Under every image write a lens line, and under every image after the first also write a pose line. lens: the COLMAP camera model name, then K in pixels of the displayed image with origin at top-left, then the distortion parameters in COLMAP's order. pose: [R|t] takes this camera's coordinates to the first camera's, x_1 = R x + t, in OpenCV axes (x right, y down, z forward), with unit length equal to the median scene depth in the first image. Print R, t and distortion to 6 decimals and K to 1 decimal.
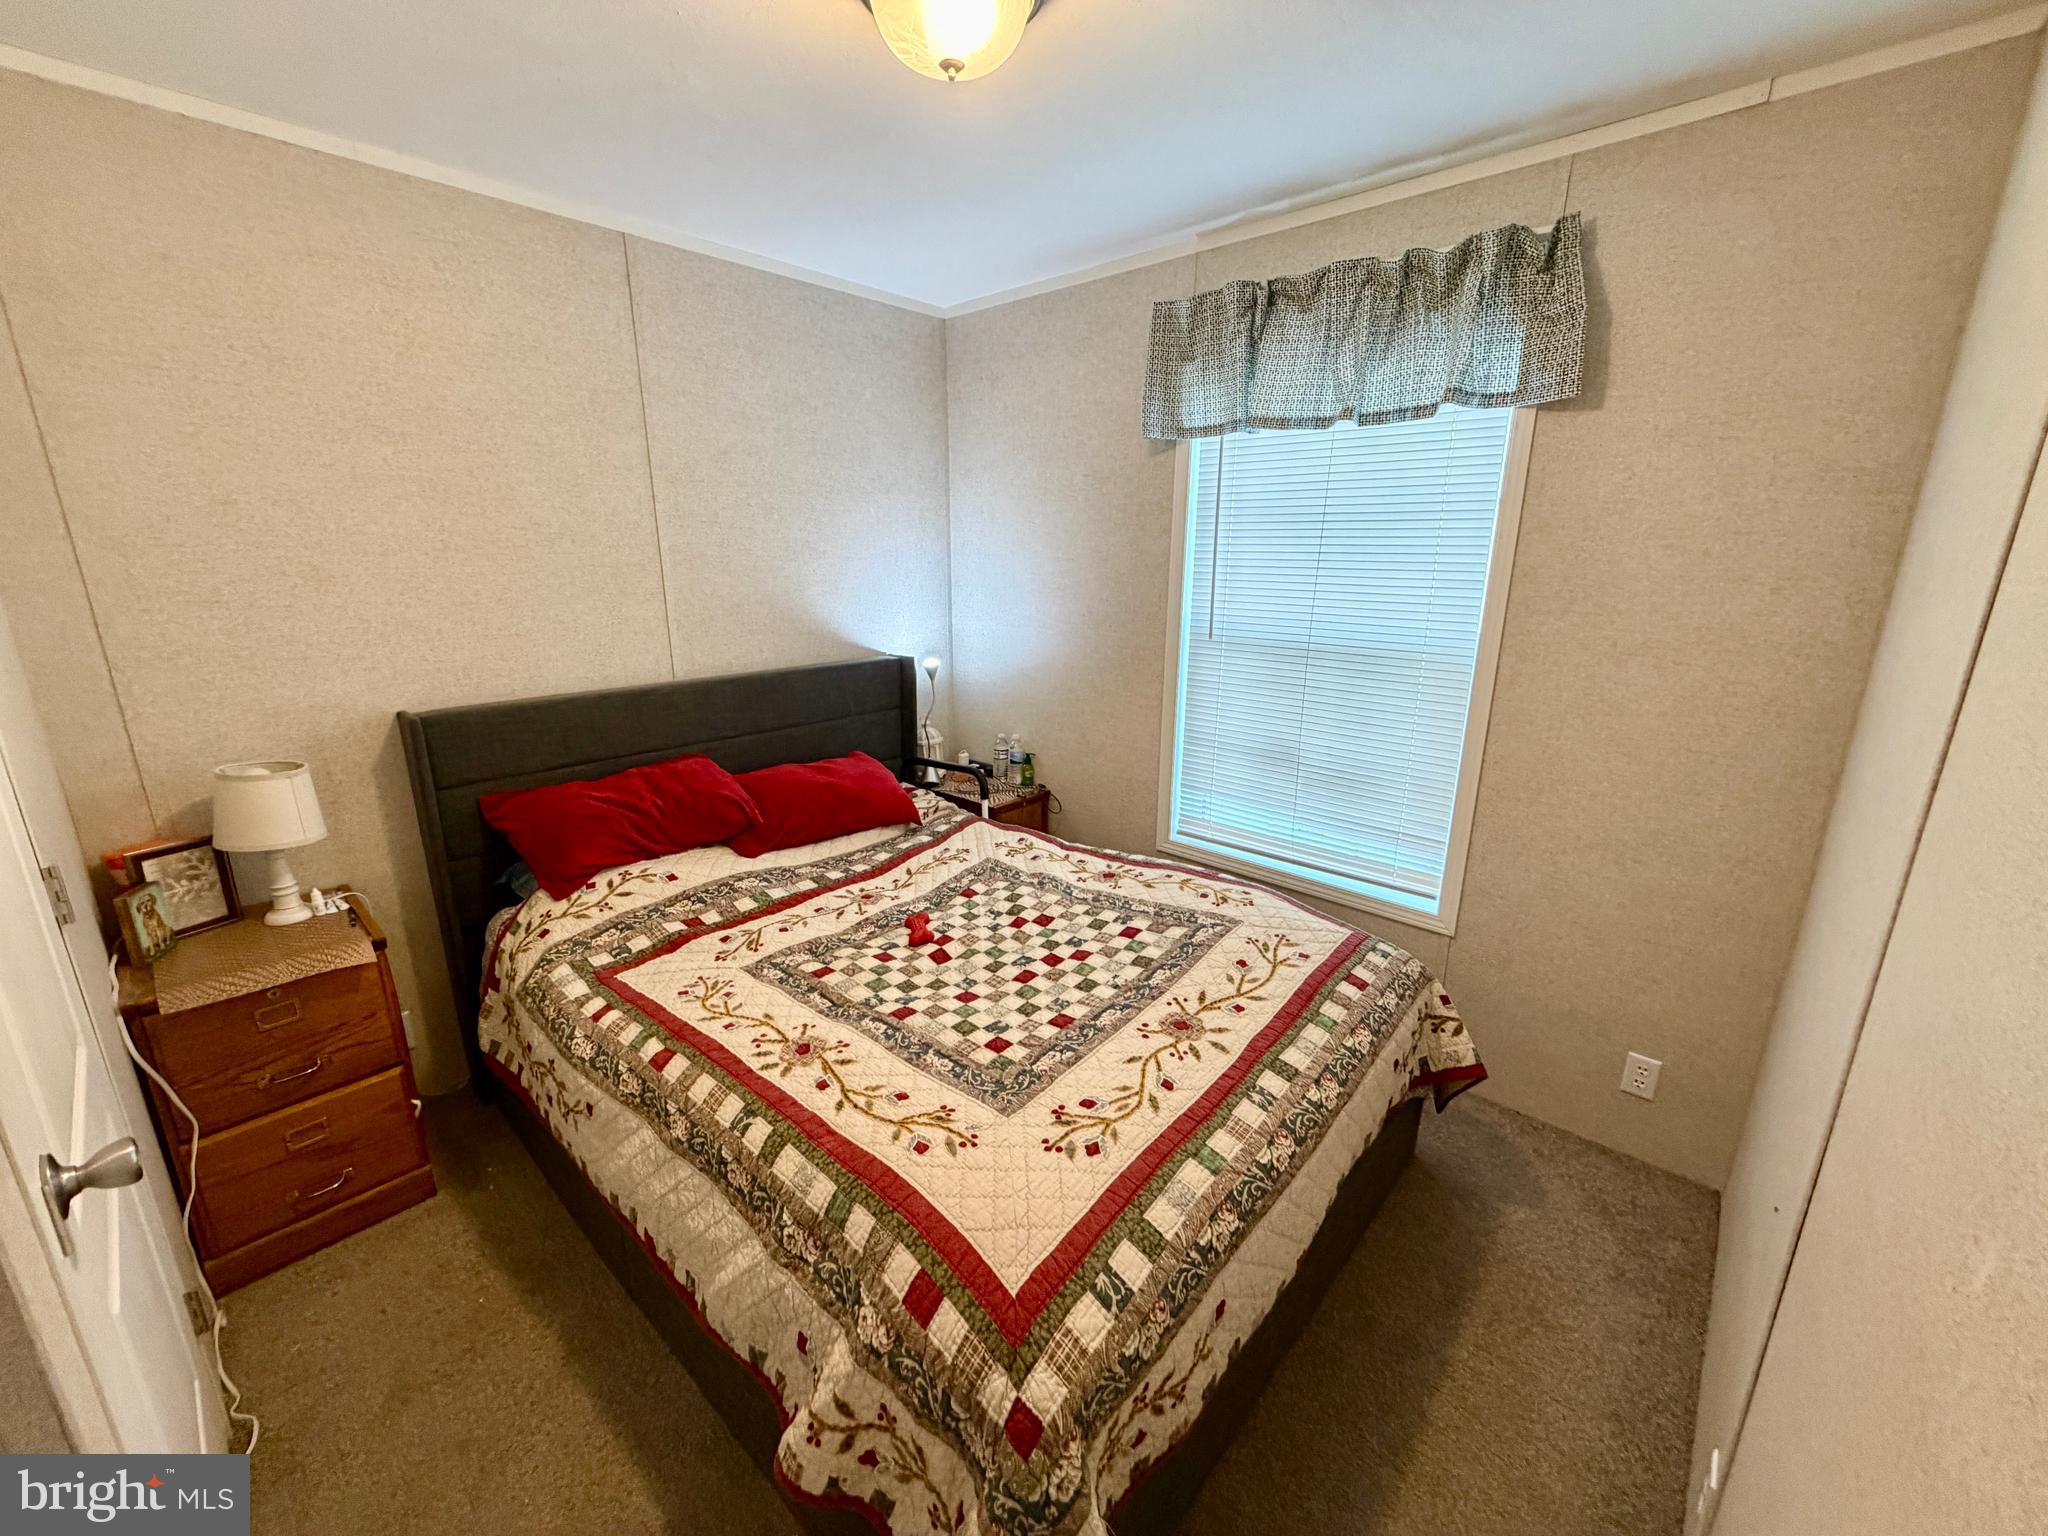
lens RADIAL K [[818.2, 0, 1017.9], [0, 818.2, 768.6], [0, 0, 1]] dist [0.000581, -0.000003]
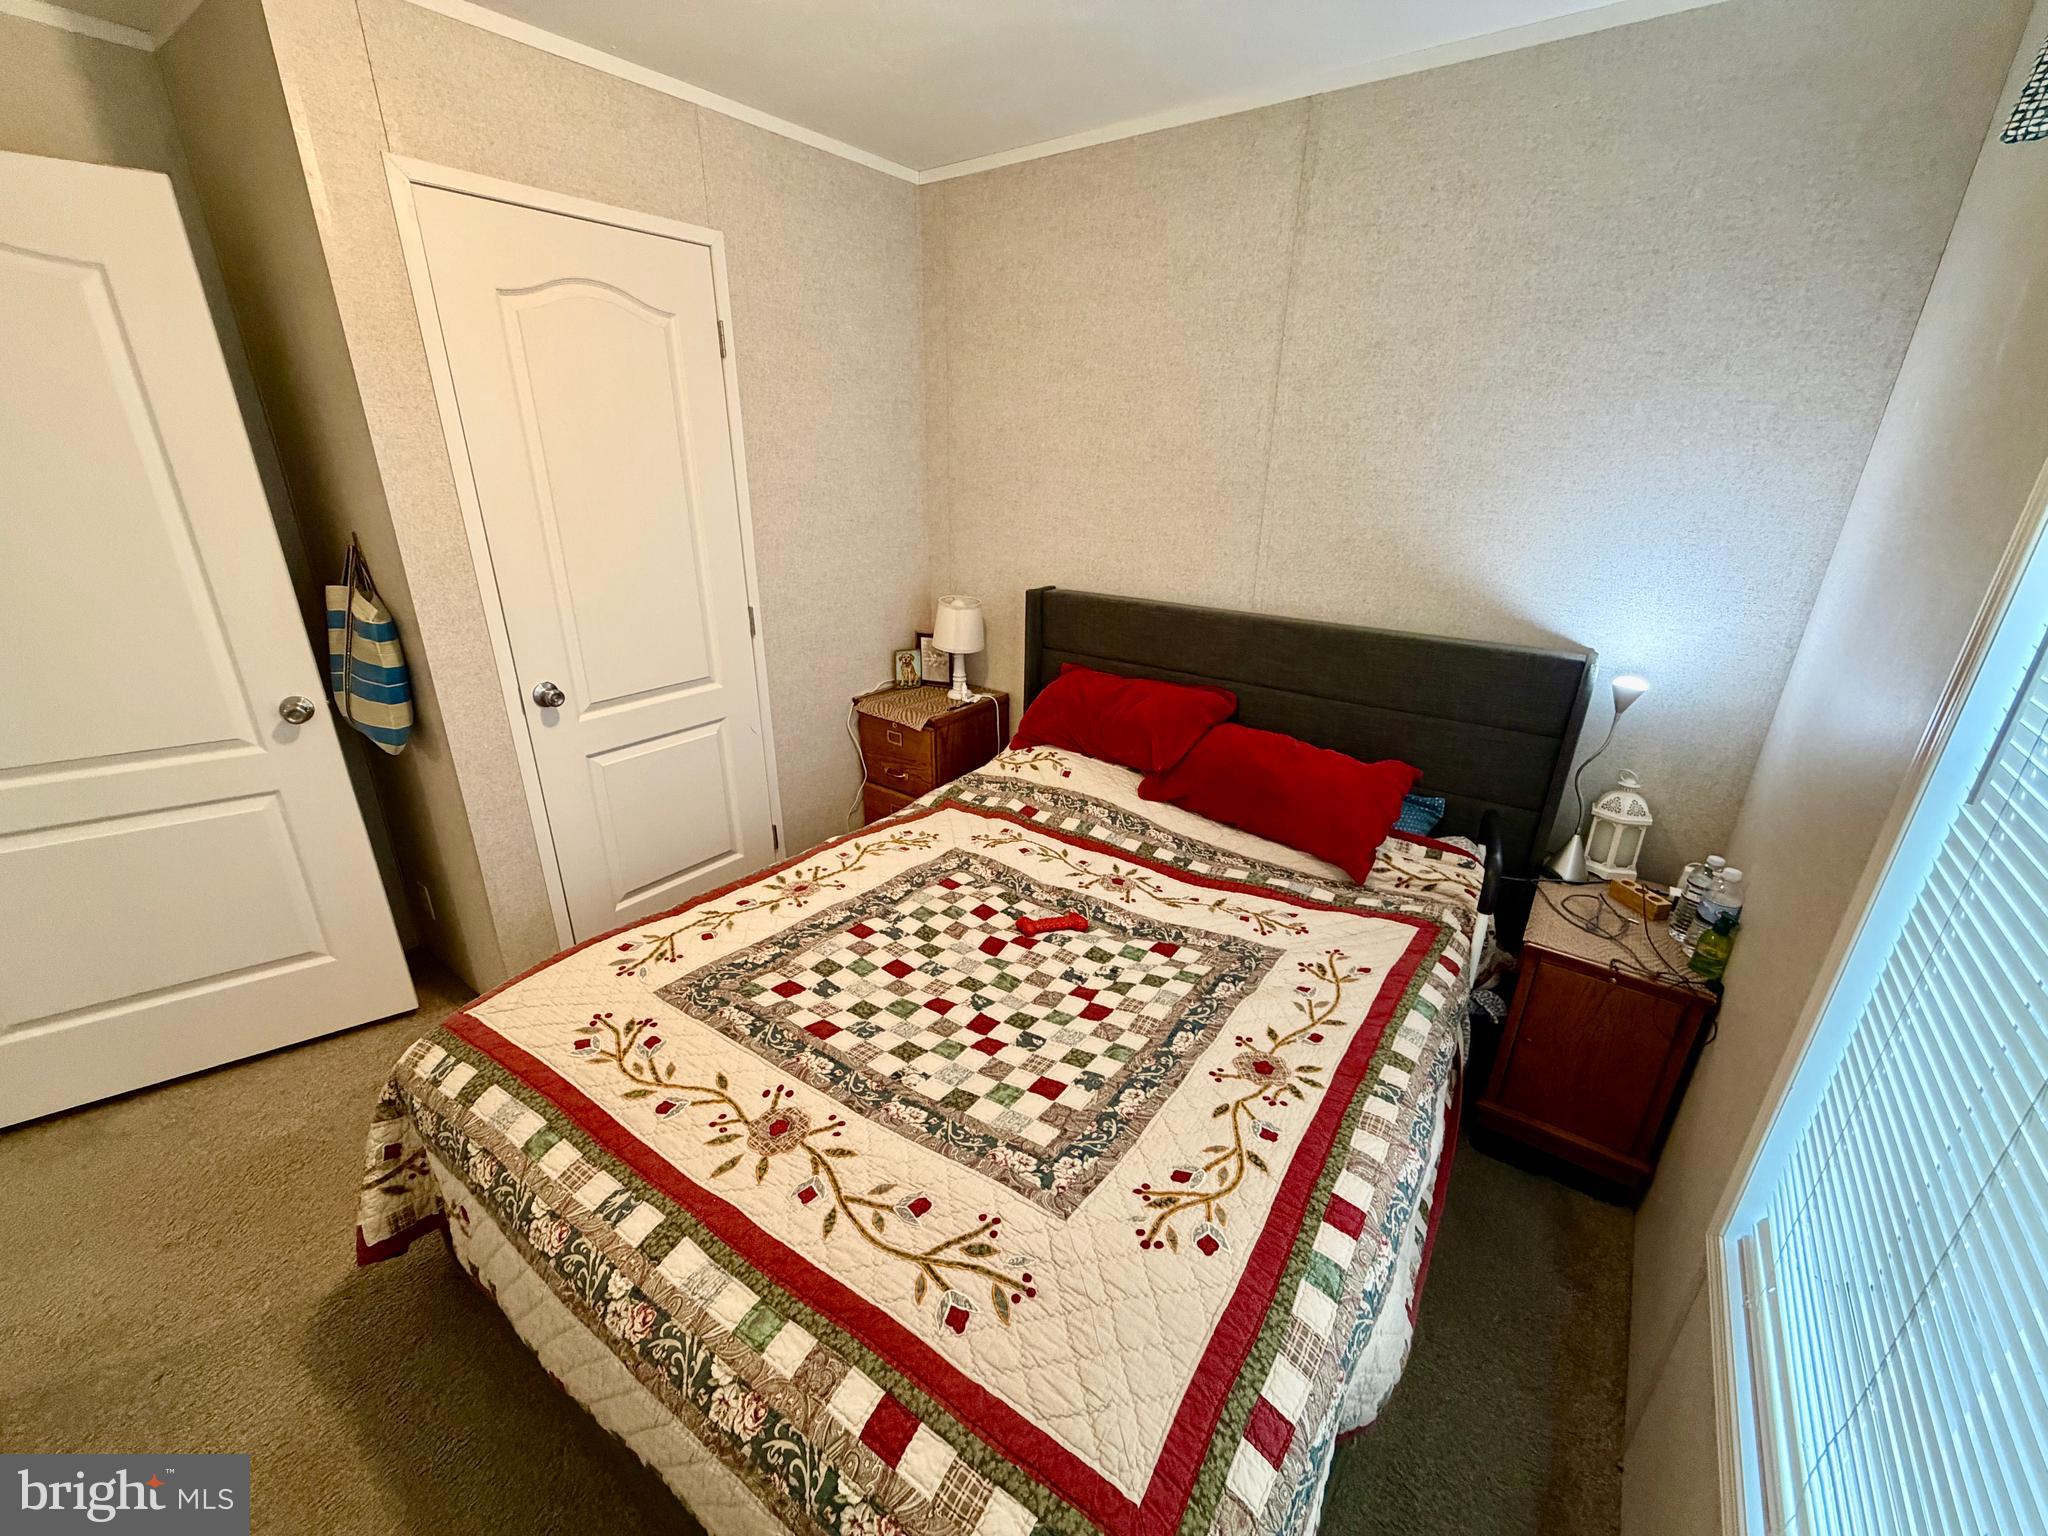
lens RADIAL K [[818.2, 0, 1017.9], [0, 818.2, 768.6], [0, 0, 1]] dist [0.000581, -0.000003]
pose [[0.105191, 0.361329, -0.926486, 0.657164], [-0.272722, 0.906417, 0.322538, -0.235757], [0.956325, 0.218745, 0.193889, 0.814560]]
